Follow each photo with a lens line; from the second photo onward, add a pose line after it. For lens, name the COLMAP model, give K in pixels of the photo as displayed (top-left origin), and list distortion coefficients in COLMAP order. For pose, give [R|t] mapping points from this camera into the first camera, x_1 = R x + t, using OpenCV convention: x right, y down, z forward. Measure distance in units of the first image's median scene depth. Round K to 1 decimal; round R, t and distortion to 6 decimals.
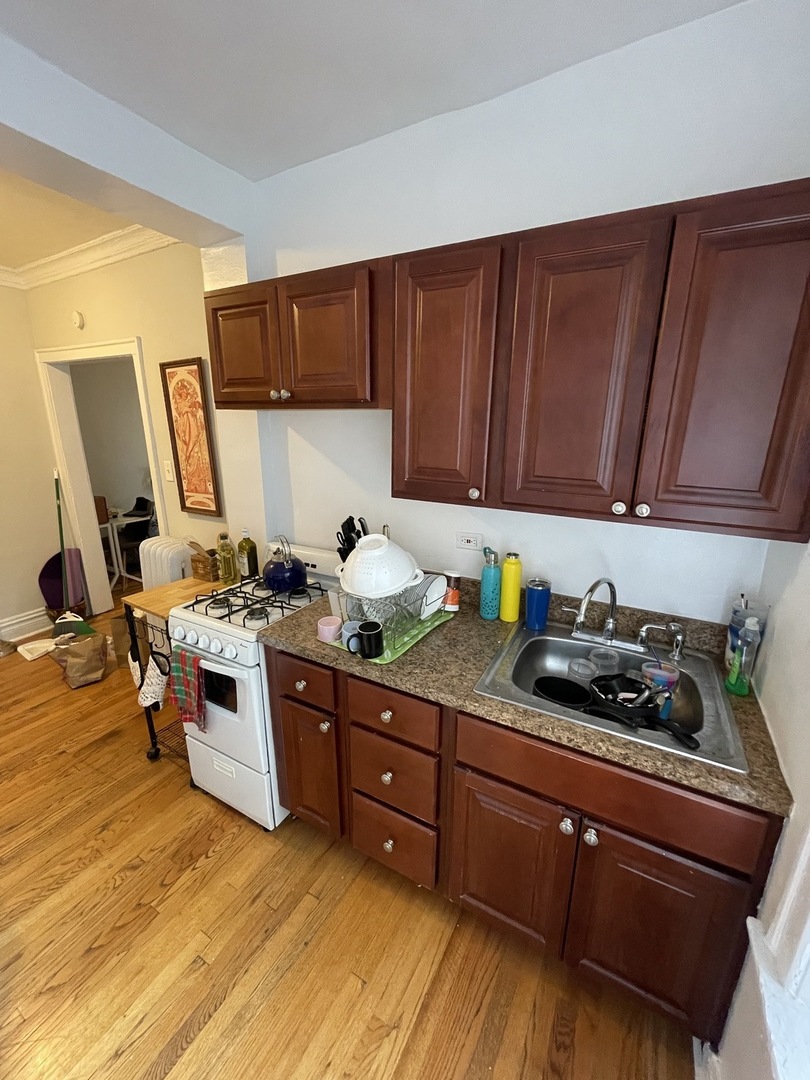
lens RADIAL K [[438.9, 0, 405.0], [0, 438.9, 540.0], [0, 0, 1]] dist [-0.001657, -0.000379]
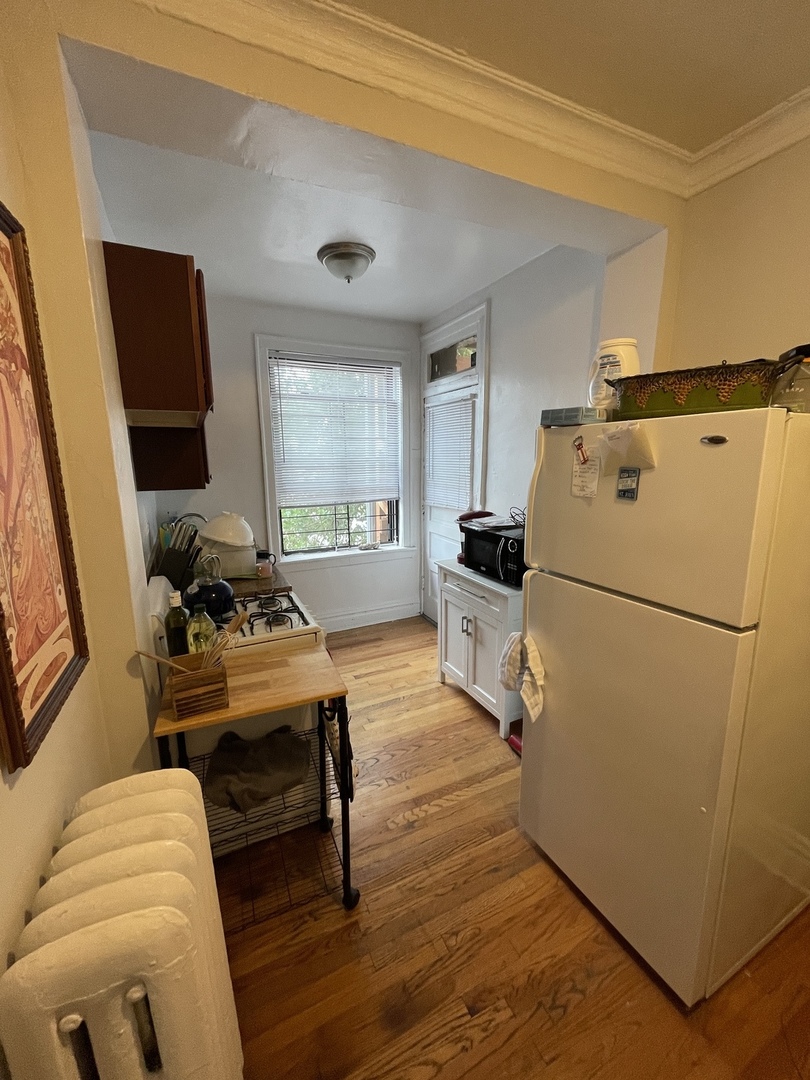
lens RADIAL K [[438.9, 0, 405.0], [0, 438.9, 540.0], [0, 0, 1]] dist [-0.001657, -0.000379]
pose [[-0.822358, -0.100093, 0.560097, -1.154676], [0.158456, 0.905169, 0.394412, -0.342446], [-0.546461, 0.413099, -0.728512, 1.447316]]
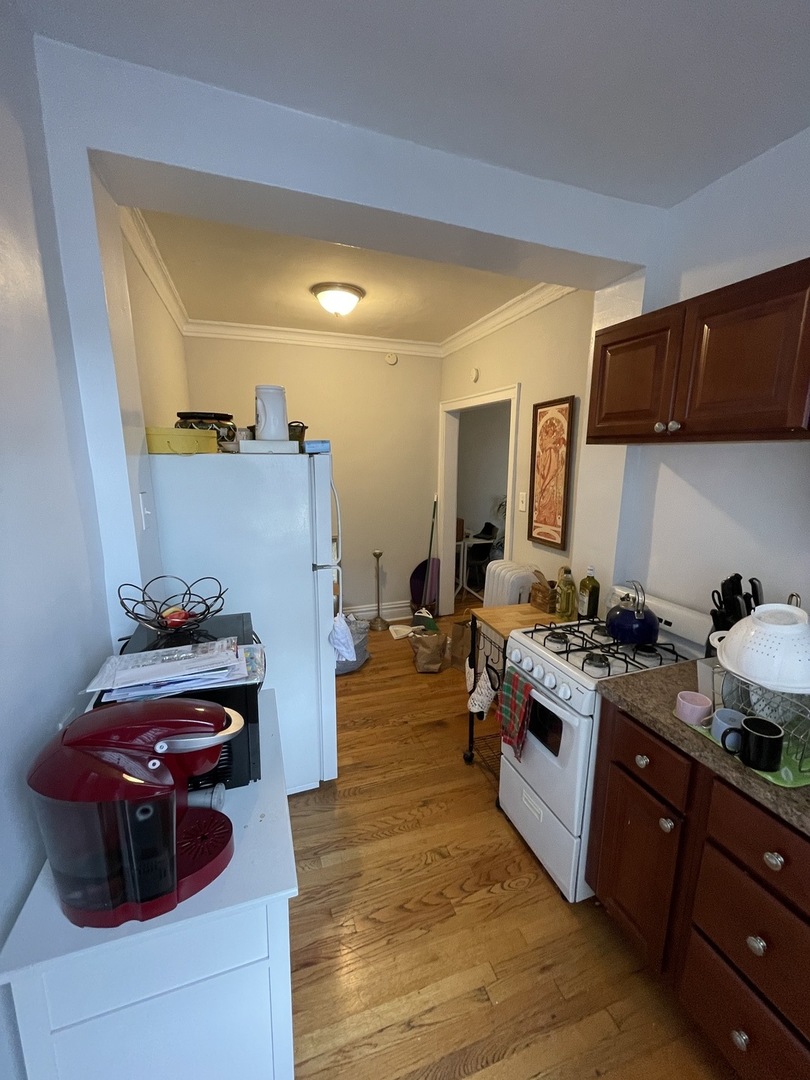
lens RADIAL K [[438.9, 0, 405.0], [0, 438.9, 540.0], [0, 0, 1]] dist [-0.001657, -0.000379]
pose [[0.750635, 0.127065, -0.648384, -0.067967], [-0.178560, 0.983831, -0.013916, 0.003577], [0.636132, 0.126221, 0.761186, 0.006310]]
